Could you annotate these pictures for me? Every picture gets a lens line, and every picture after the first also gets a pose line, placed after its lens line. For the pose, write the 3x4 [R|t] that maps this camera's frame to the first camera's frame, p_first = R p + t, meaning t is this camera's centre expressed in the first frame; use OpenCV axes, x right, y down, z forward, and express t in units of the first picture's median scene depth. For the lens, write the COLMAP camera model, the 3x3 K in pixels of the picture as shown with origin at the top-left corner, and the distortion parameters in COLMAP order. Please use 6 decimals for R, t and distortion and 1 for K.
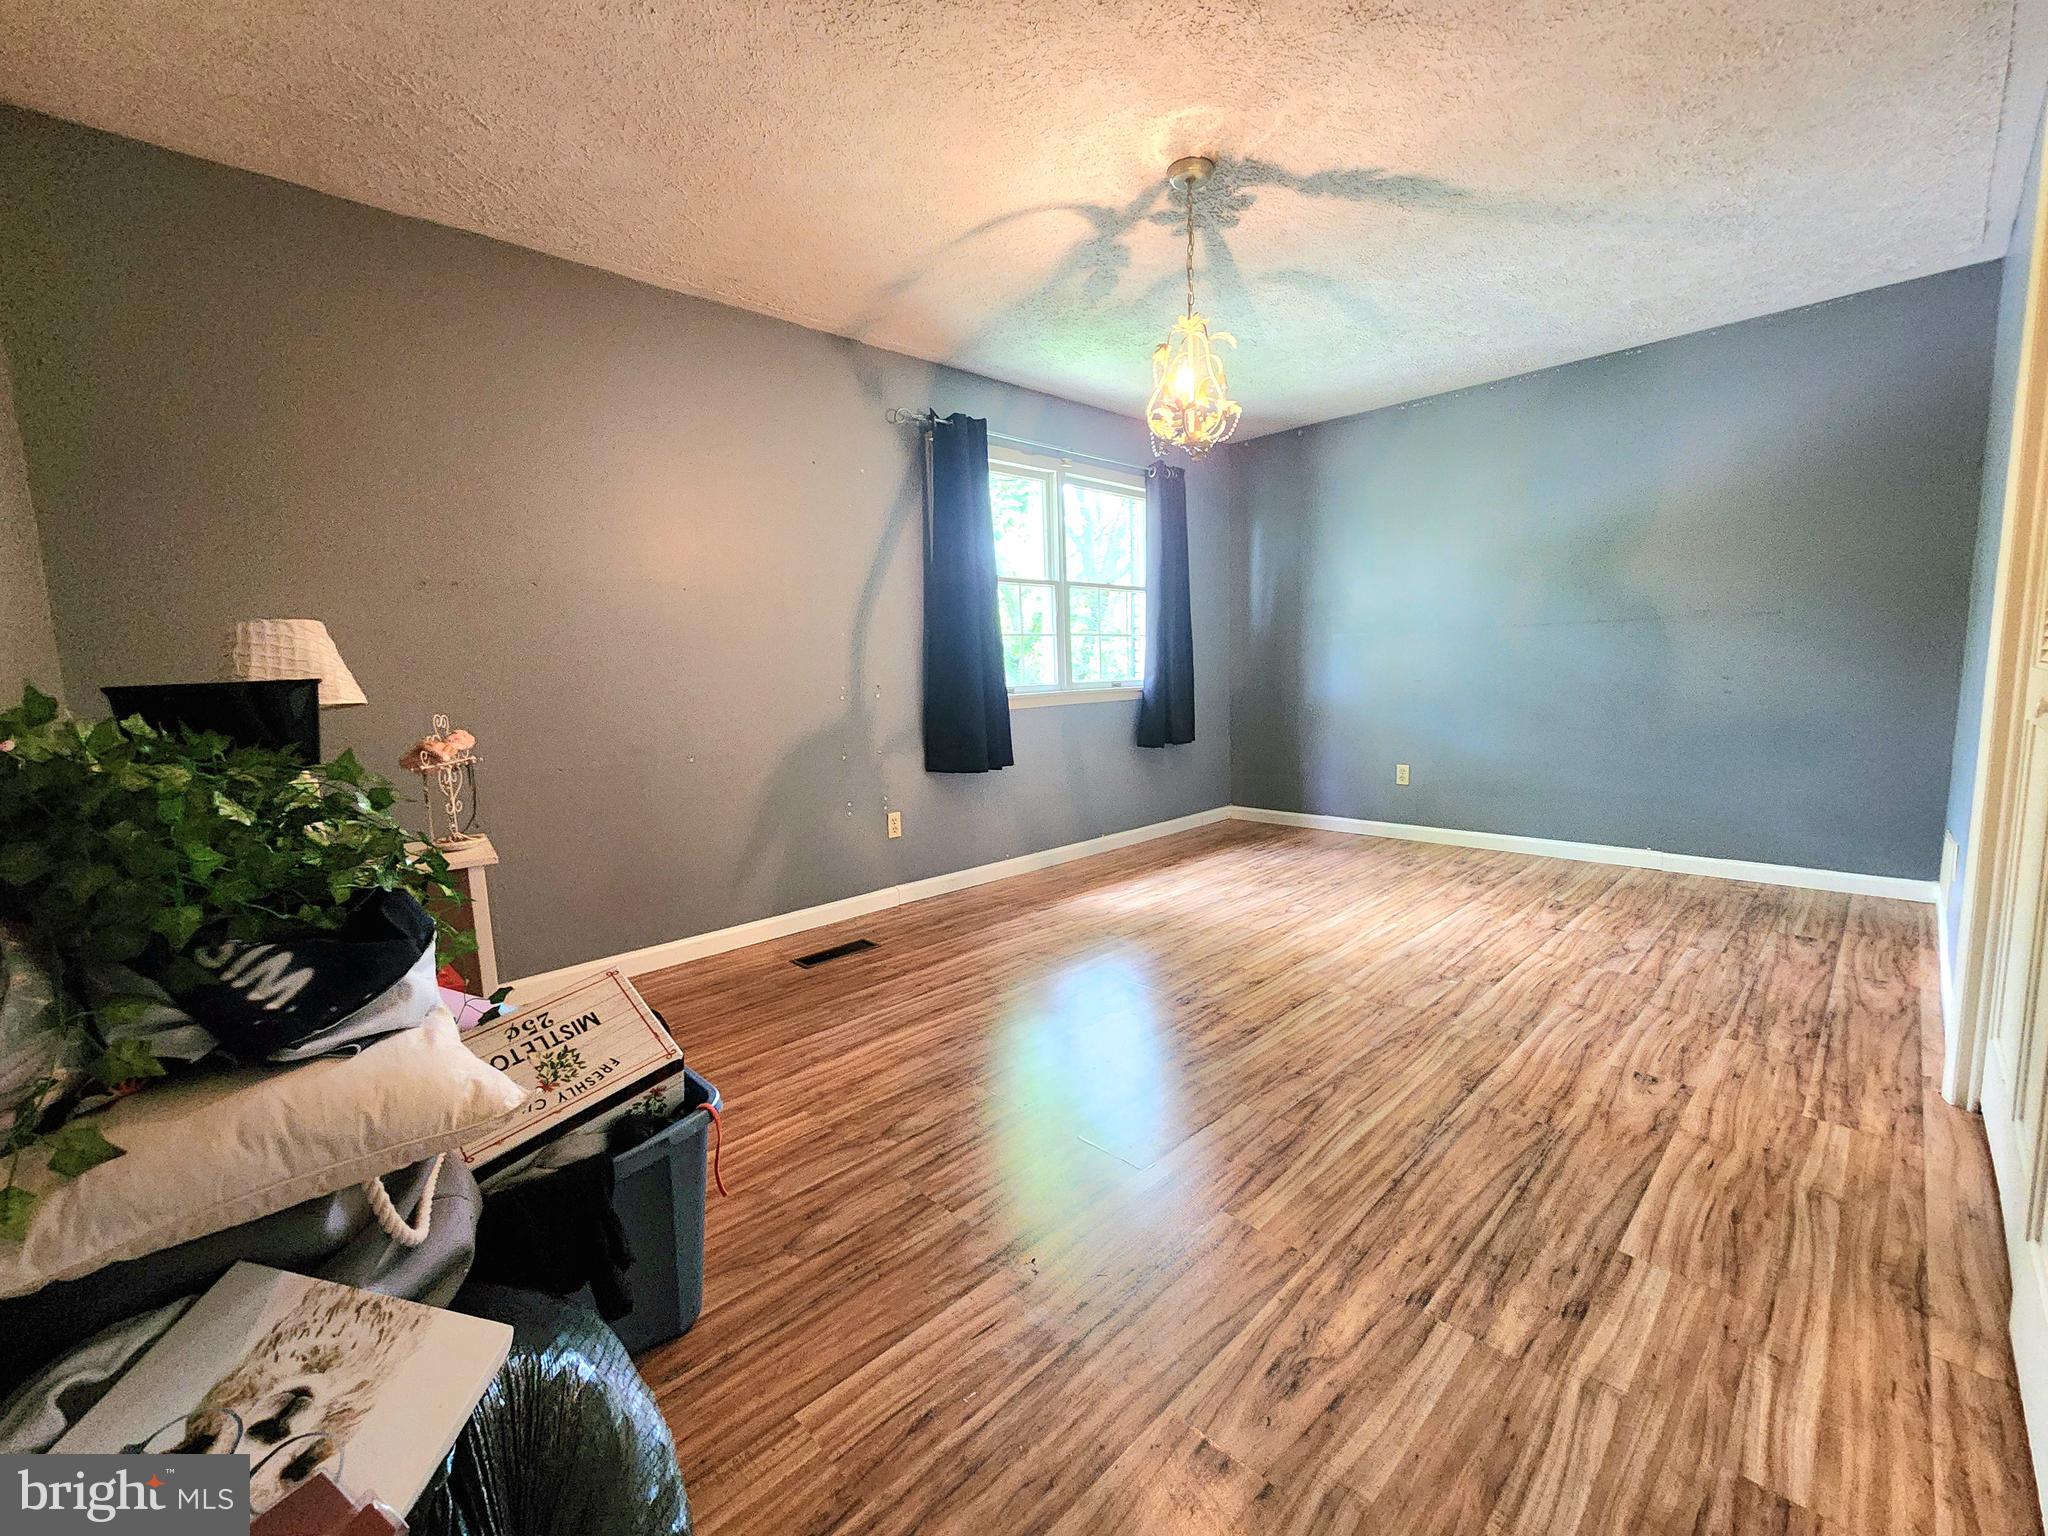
lens RADIAL K [[842.2, 0, 1024.0], [0, 842.2, 768.0], [0, 0, 1]] dist [-0.001675, 0.000798]
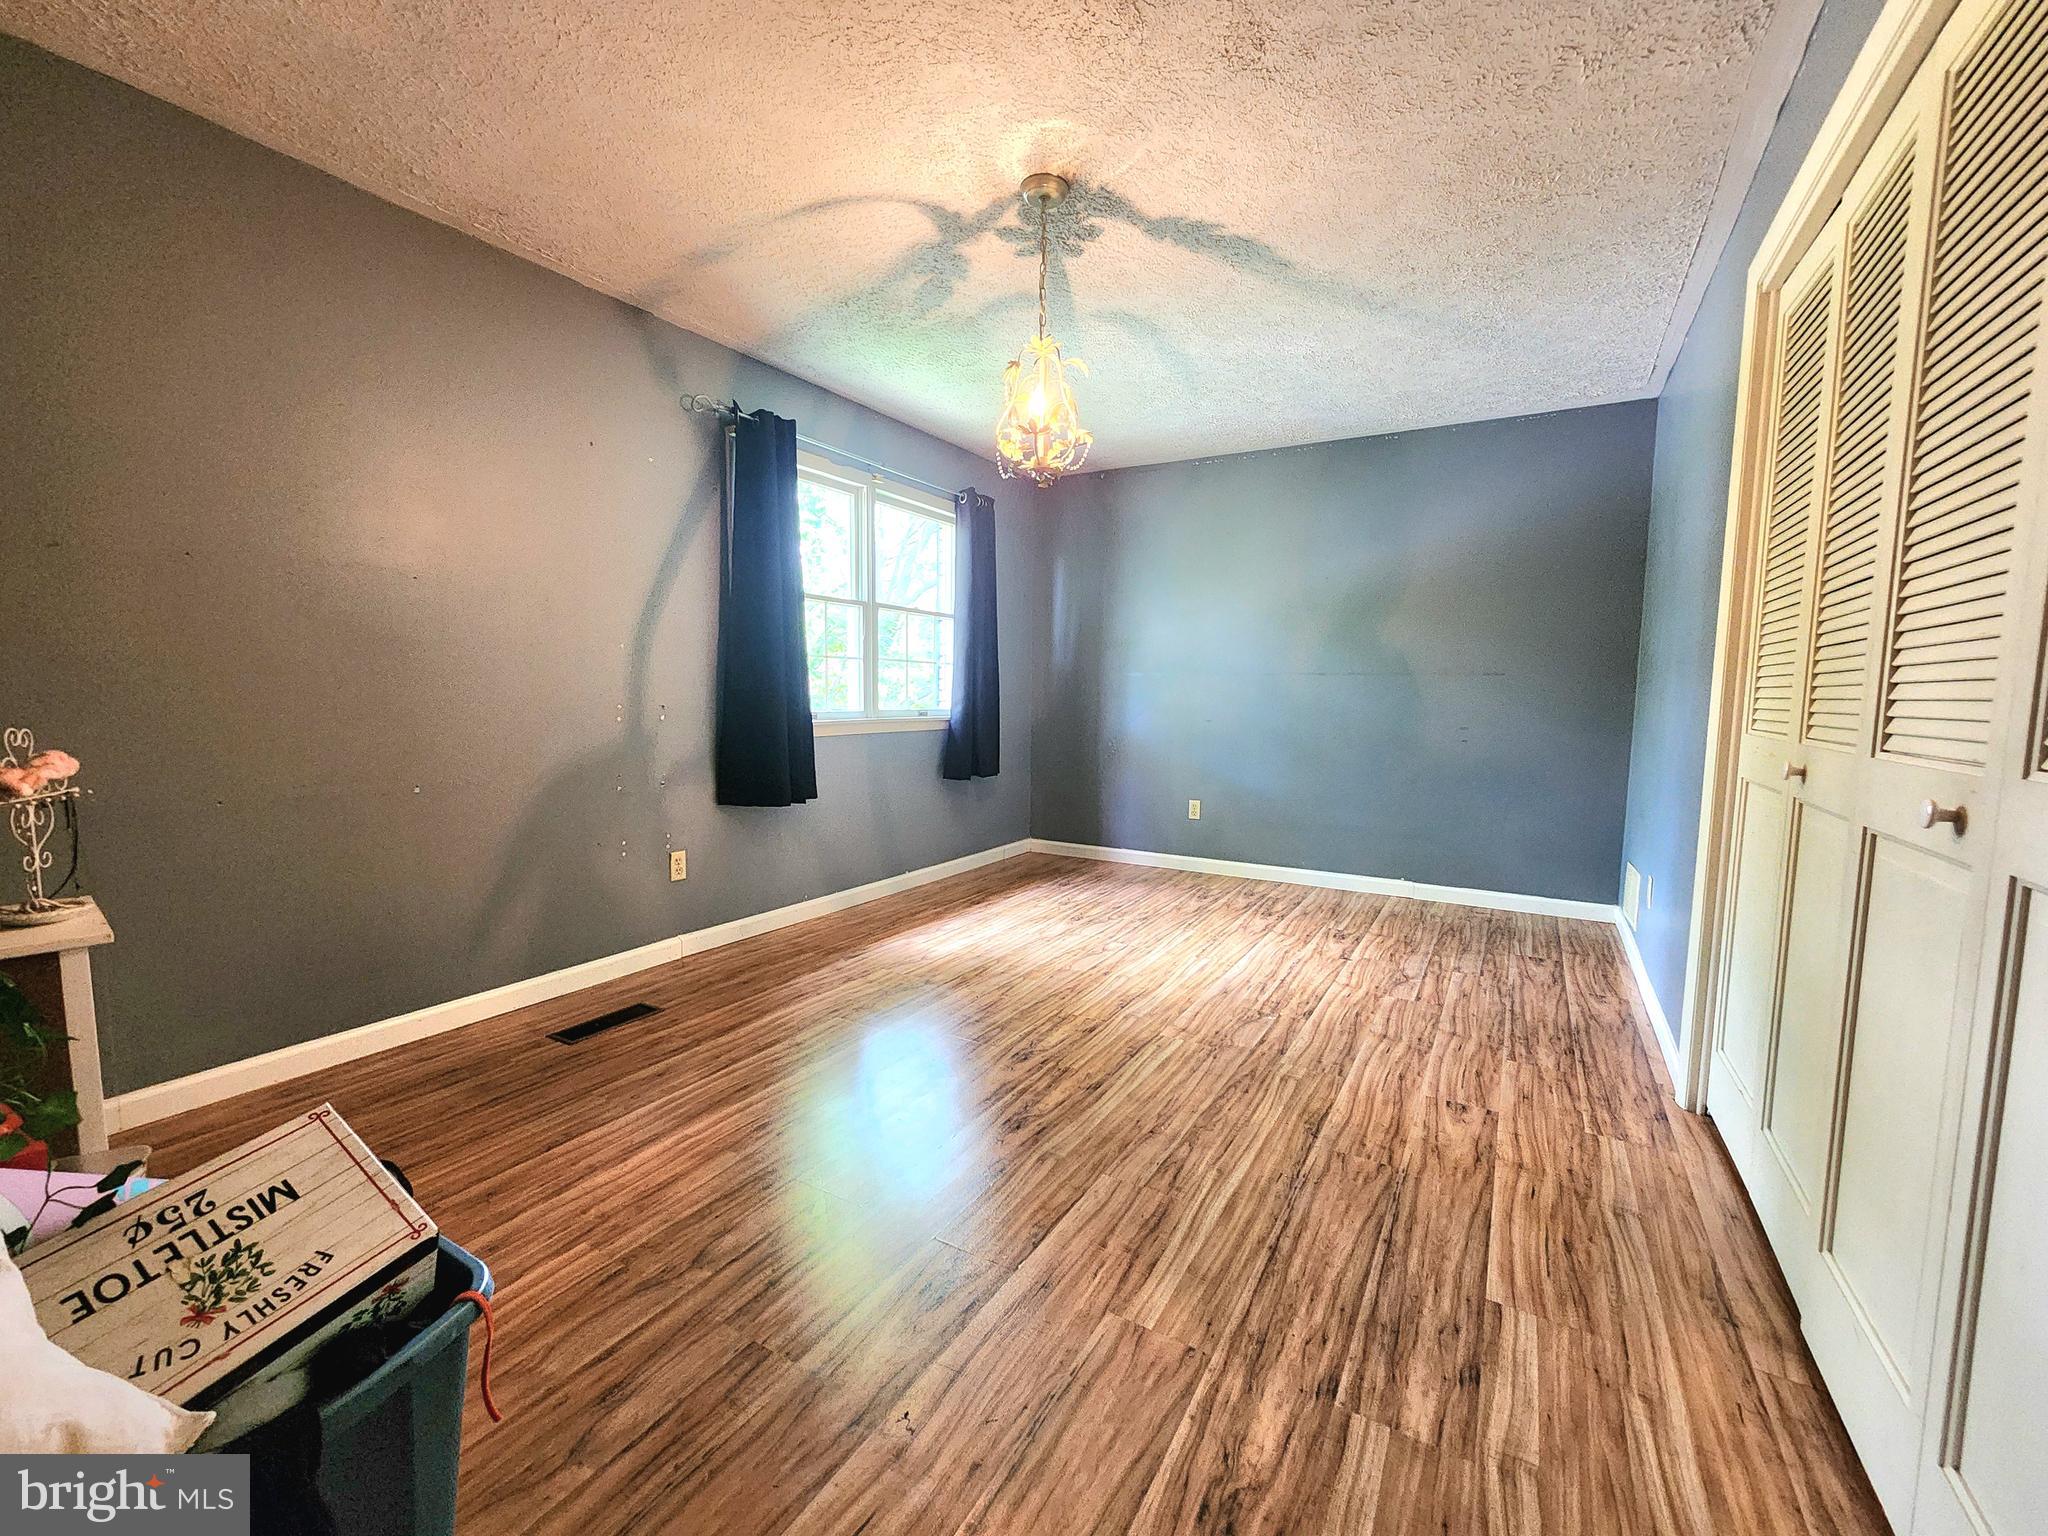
lens RADIAL K [[842.2, 0, 1024.0], [0, 842.2, 768.0], [0, 0, 1]] dist [-0.001675, 0.000798]
pose [[0.963535, 0.020301, 0.266810, -0.066980], [-0.012115, 0.999405, -0.032290, -0.014766], [-0.267306, 0.027880, 0.963208, 0.094050]]
